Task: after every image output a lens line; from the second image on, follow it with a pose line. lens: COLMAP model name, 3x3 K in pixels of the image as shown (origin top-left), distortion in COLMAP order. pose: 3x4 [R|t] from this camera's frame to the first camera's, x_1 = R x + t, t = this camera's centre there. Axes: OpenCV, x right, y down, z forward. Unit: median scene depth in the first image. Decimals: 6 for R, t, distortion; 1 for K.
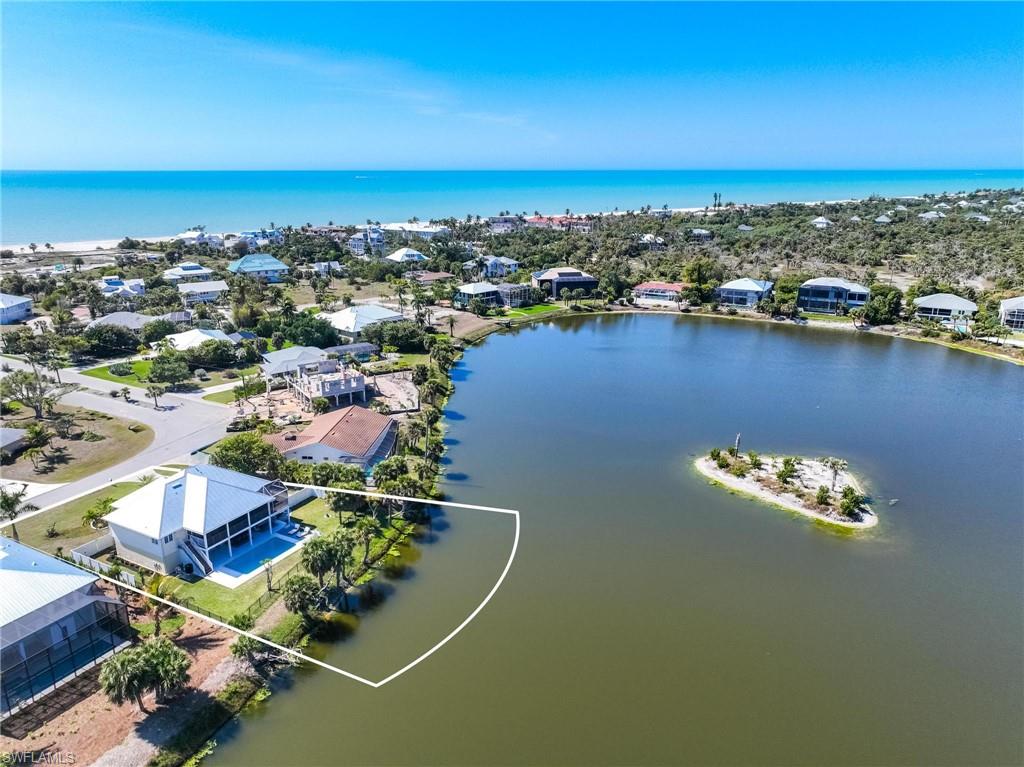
lens RADIAL K [[718.5, 0, 510.1], [0, 718.5, 377.4], [0, 0, 1]] dist [0.004732, 0.004262]
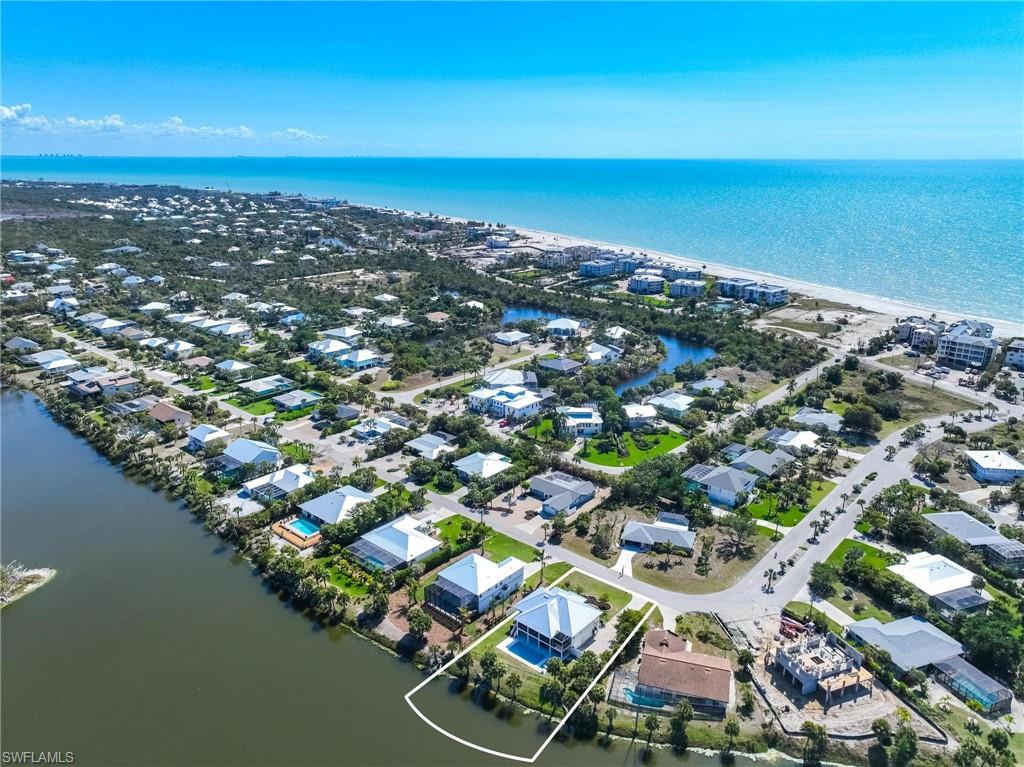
lens RADIAL K [[718.5, 0, 510.1], [0, 718.5, 377.4], [0, 0, 1]] dist [0.004732, 0.004262]
pose [[-0.208668, 0.290018, -0.933995, 0.457630], [-0.275405, 0.898944, 0.340664, -0.389627], [0.938408, 0.328312, -0.107708, 0.361341]]
